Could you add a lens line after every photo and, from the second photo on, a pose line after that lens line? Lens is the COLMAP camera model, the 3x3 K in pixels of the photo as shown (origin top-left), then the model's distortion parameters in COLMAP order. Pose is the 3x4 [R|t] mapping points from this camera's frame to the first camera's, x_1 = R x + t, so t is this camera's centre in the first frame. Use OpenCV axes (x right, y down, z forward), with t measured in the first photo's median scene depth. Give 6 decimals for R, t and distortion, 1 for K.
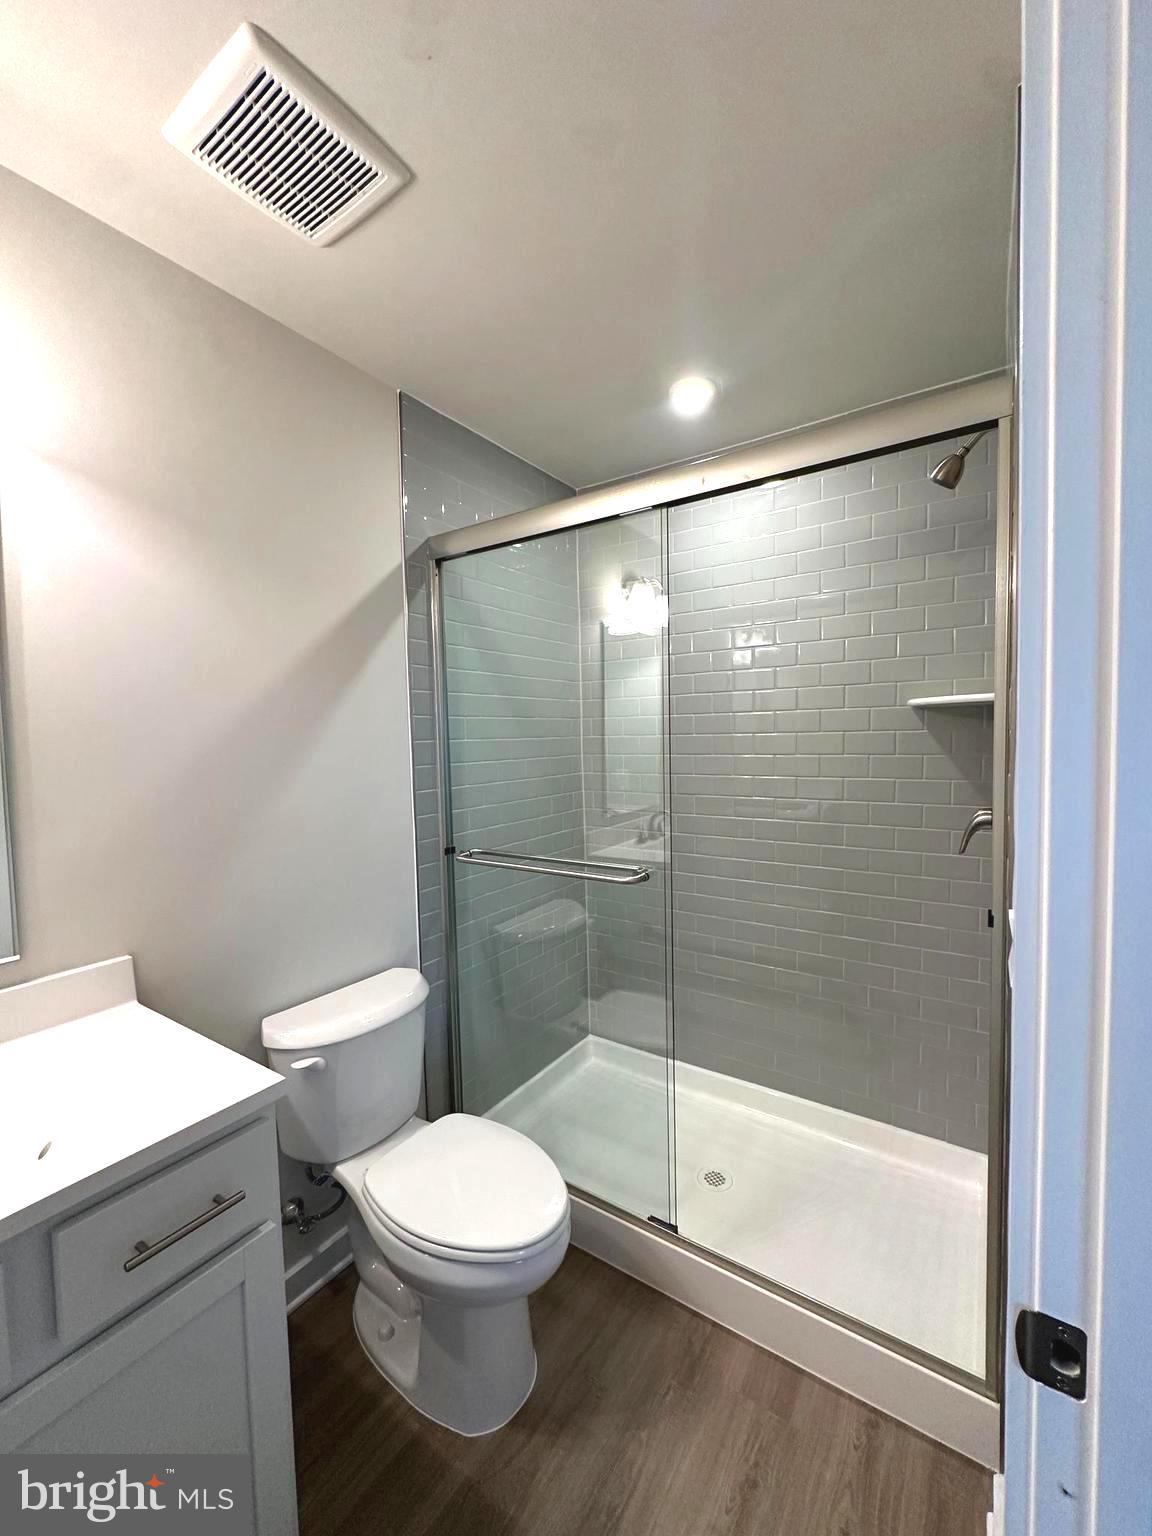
lens RADIAL K [[614.5, 0, 576.0], [0, 614.5, 768.0], [0, 0, 1]] dist [-0.000283, -0.000081]
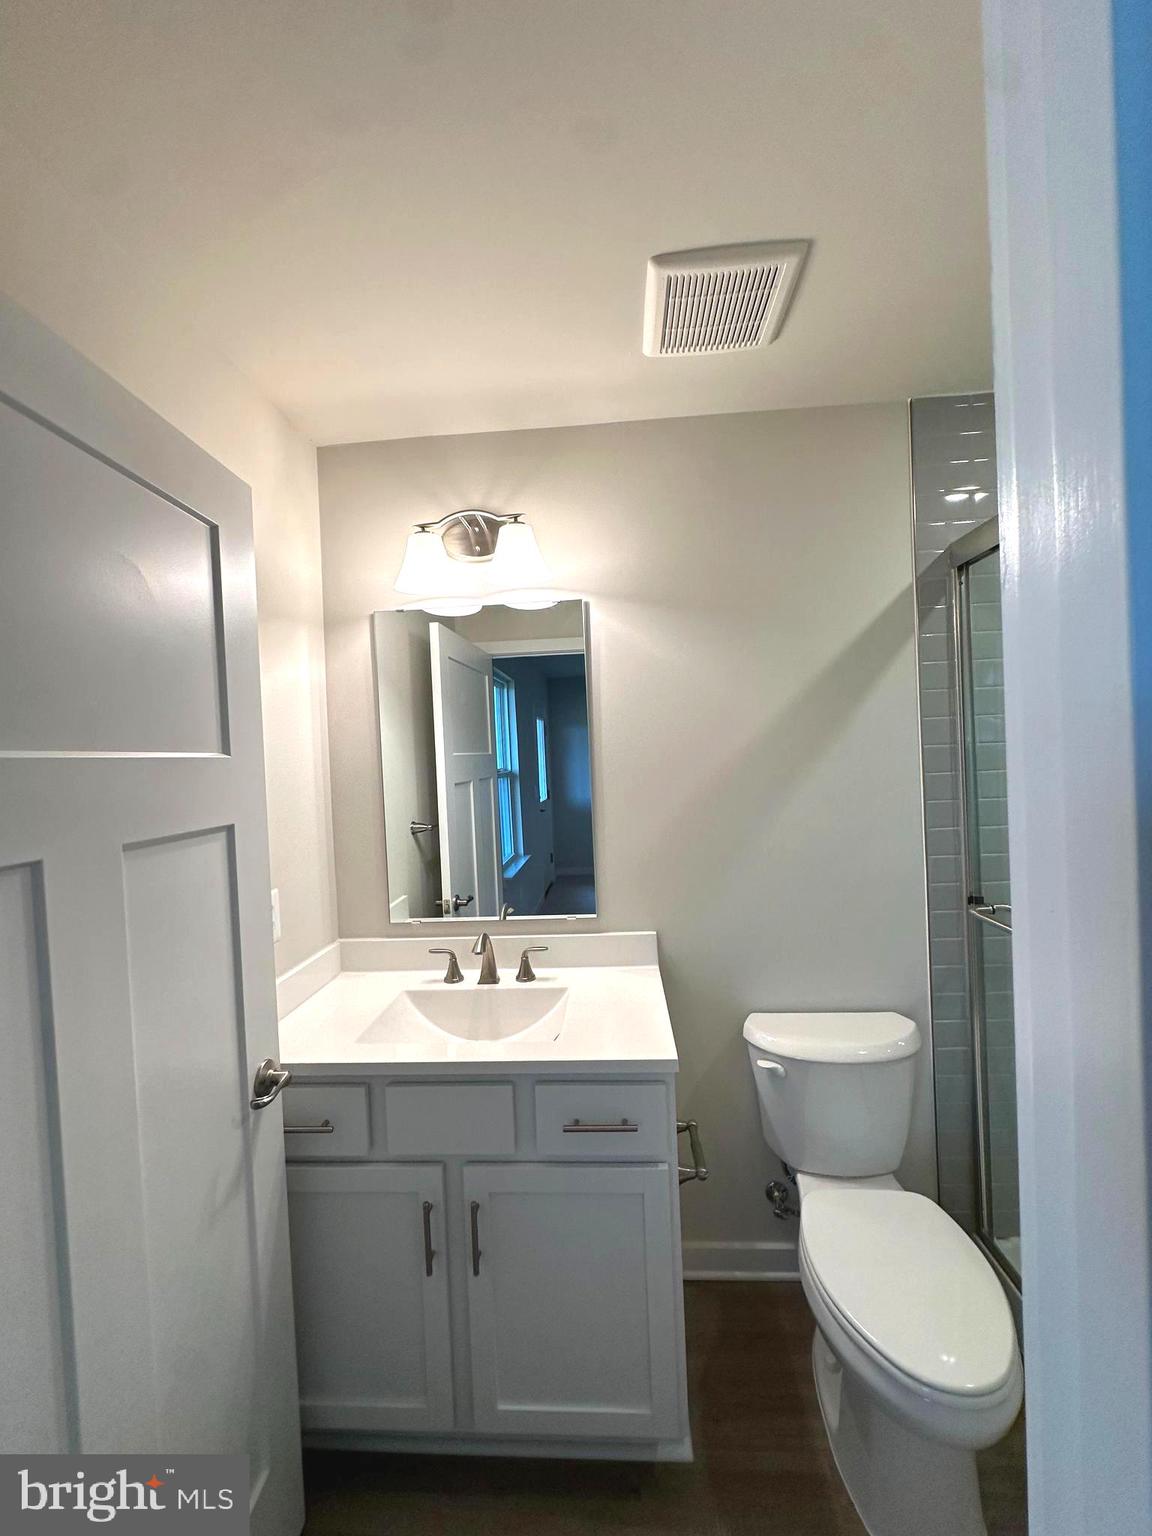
lens RADIAL K [[614.5, 0, 576.0], [0, 614.5, 768.0], [0, 0, 1]] dist [-0.000283, -0.000081]
pose [[0.508676, 0.012462, -0.860868, 0.331985], [-0.011692, 0.999903, 0.007566, -0.067181], [0.860878, 0.006217, 0.508773, 0.112168]]
